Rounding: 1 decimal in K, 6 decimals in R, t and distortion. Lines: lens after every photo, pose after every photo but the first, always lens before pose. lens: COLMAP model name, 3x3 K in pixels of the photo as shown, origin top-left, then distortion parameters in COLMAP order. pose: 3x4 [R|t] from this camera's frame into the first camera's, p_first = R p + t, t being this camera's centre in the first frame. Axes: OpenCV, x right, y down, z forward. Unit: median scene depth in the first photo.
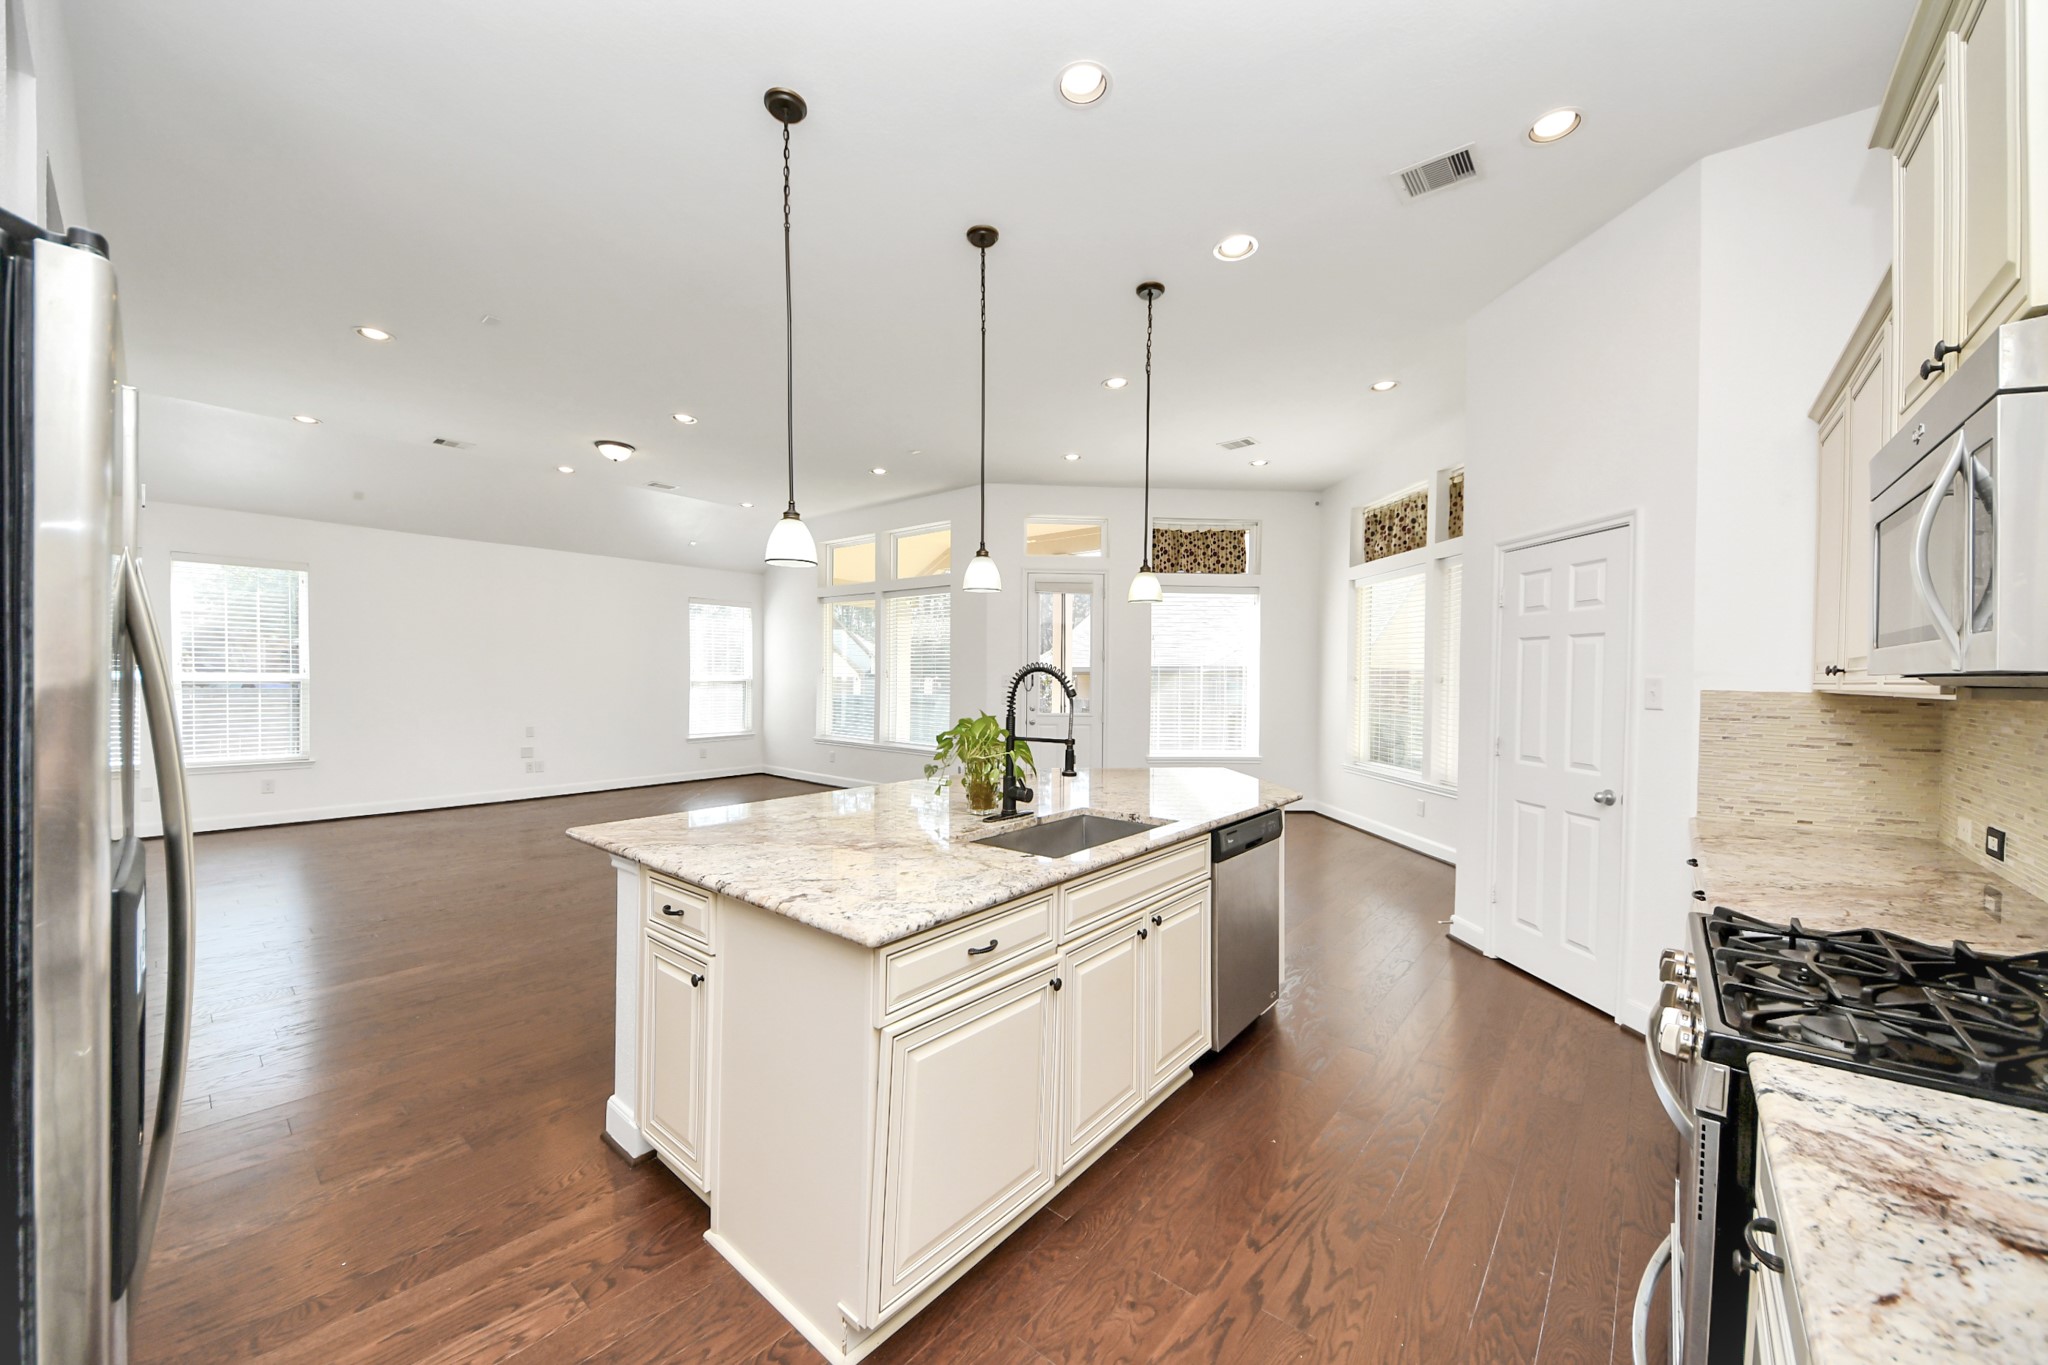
lens RADIAL K [[738.5, 0, 1000.8], [0, 738.5, 673.8], [0, 0, 1]] dist [0.013390, -0.009411]
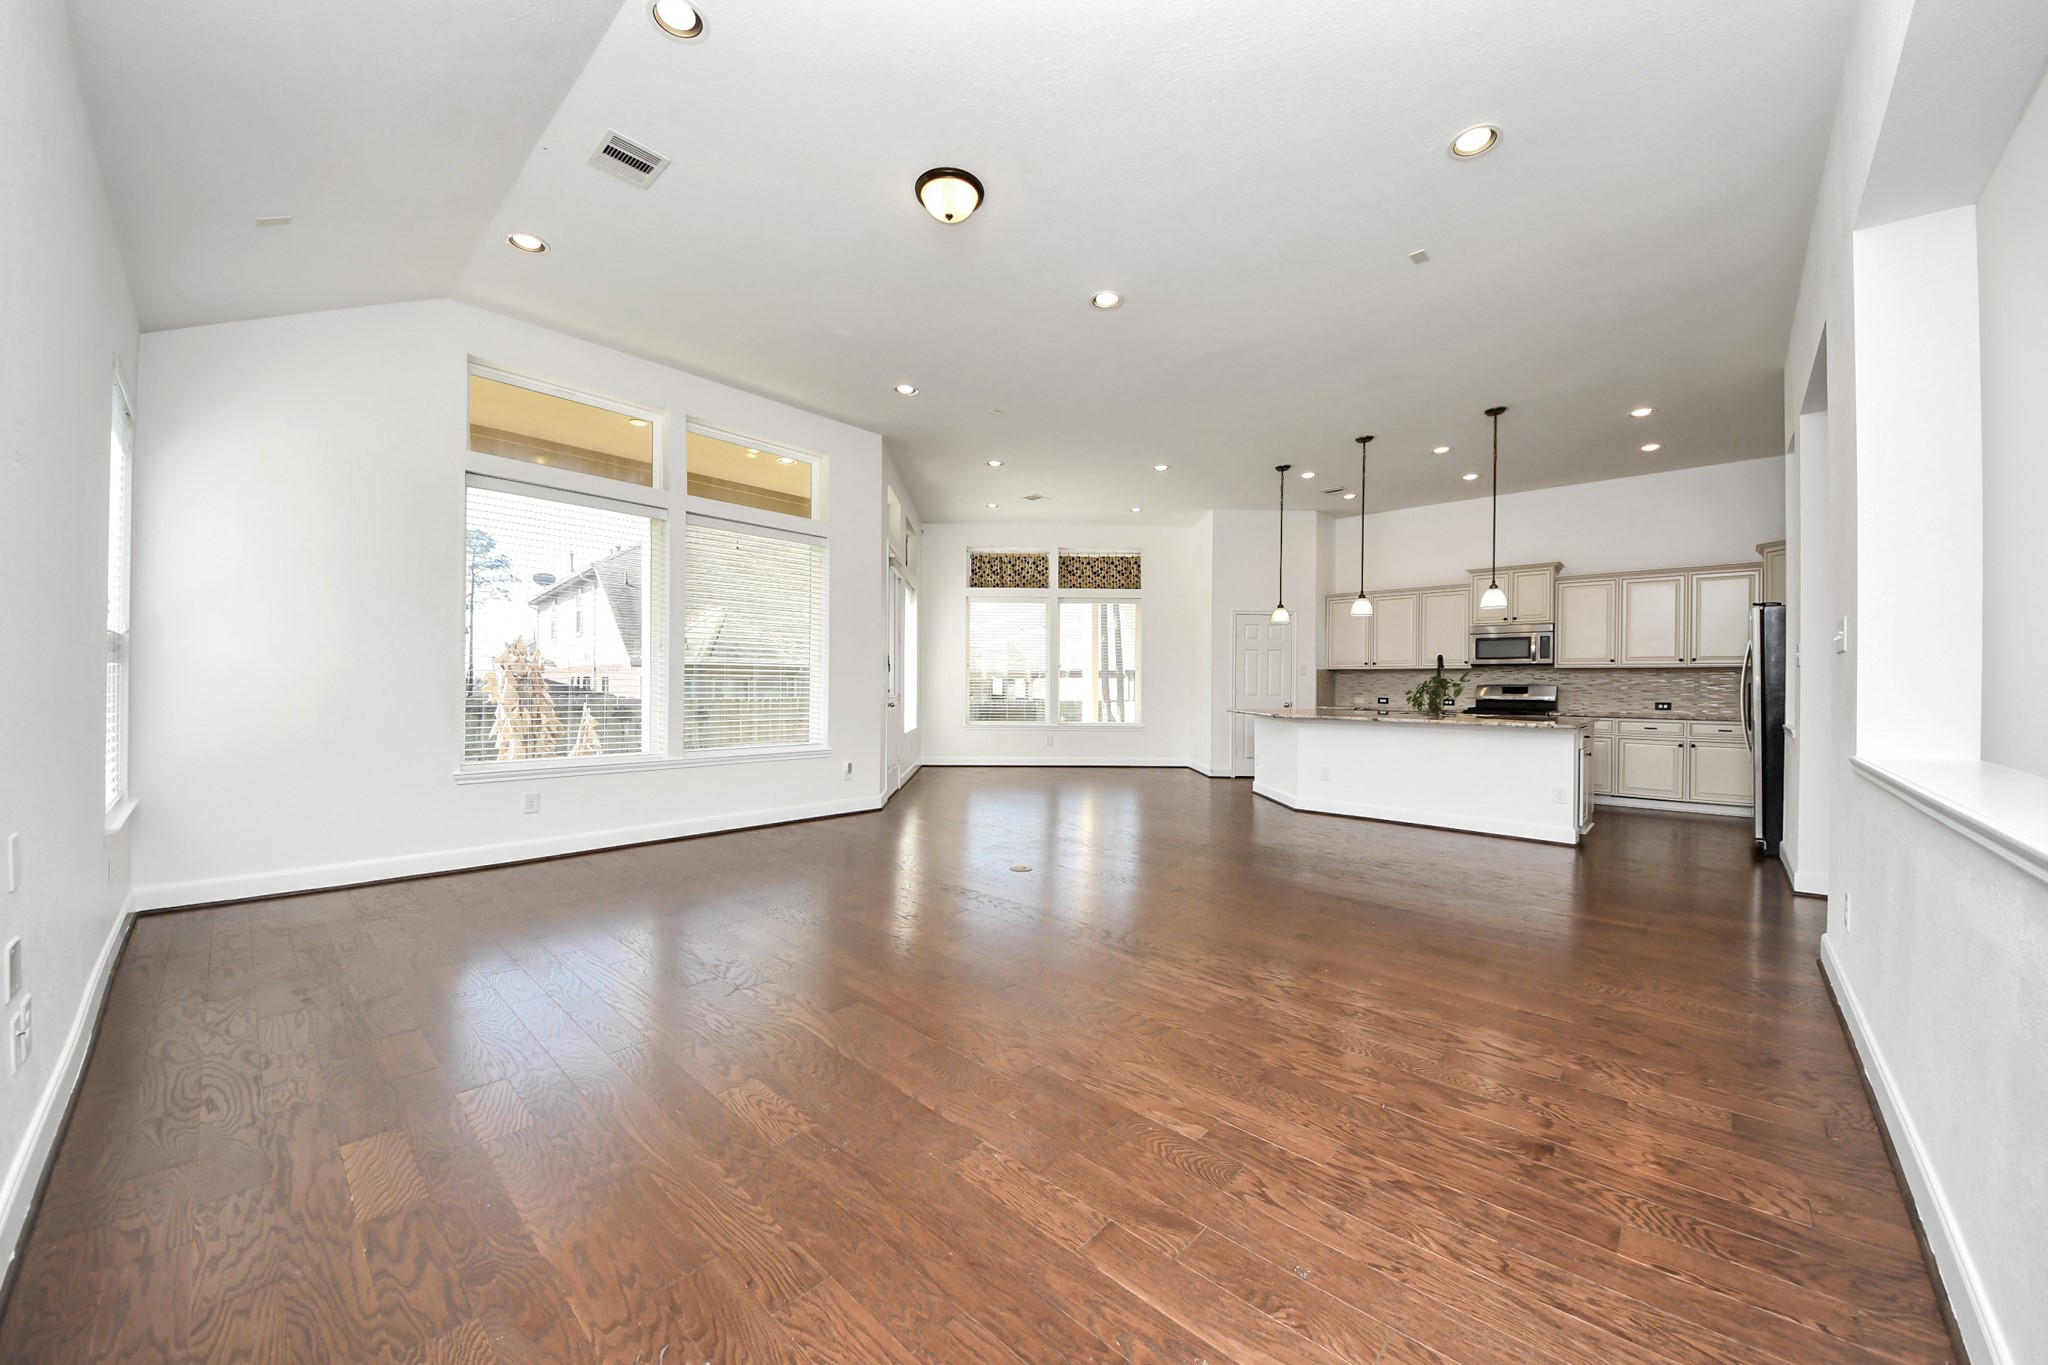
lens RADIAL K [[734.6, 0, 1017.8], [0, 734.6, 679.7], [0, 0, 1]] dist [0.031654, -0.020425]
pose [[0.037747, -0.002342, 0.999285, -0.999706], [-0.010569, 0.999940, 0.002743, 0.029397], [-0.999231, -0.010664, 0.037720, 0.904937]]
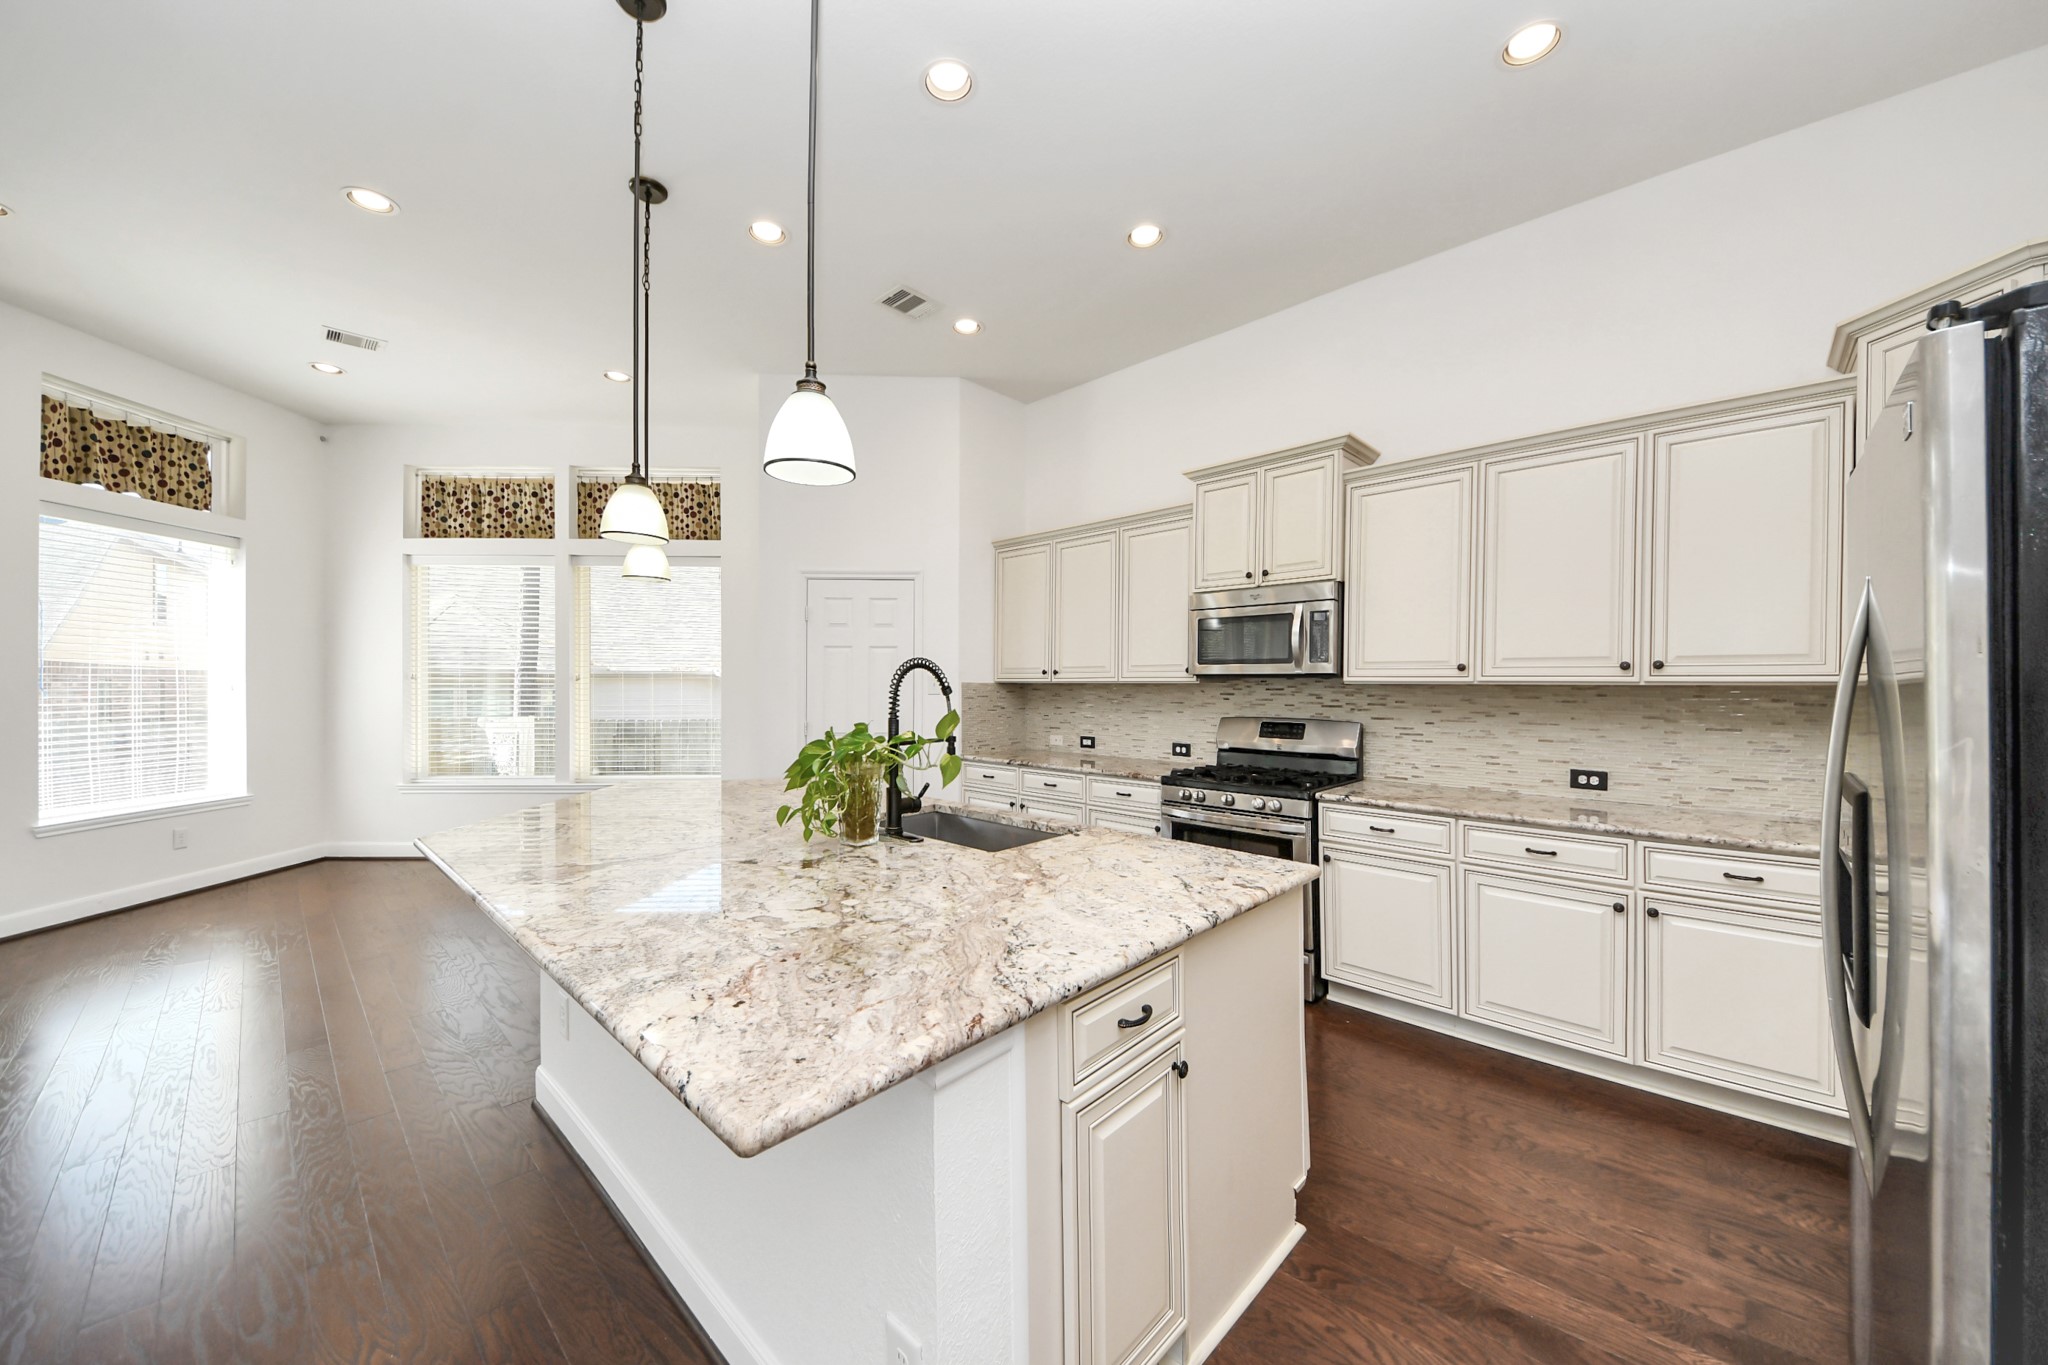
lens RADIAL K [[734.6, 0, 1017.8], [0, 734.6, 679.7], [0, 0, 1]] dist [0.031654, -0.020425]
pose [[0.047784, -0.003539, 0.998851, -0.325726], [-0.007362, 0.999965, 0.003895, 0.002750], [-0.998831, -0.007540, 0.047757, 0.313316]]
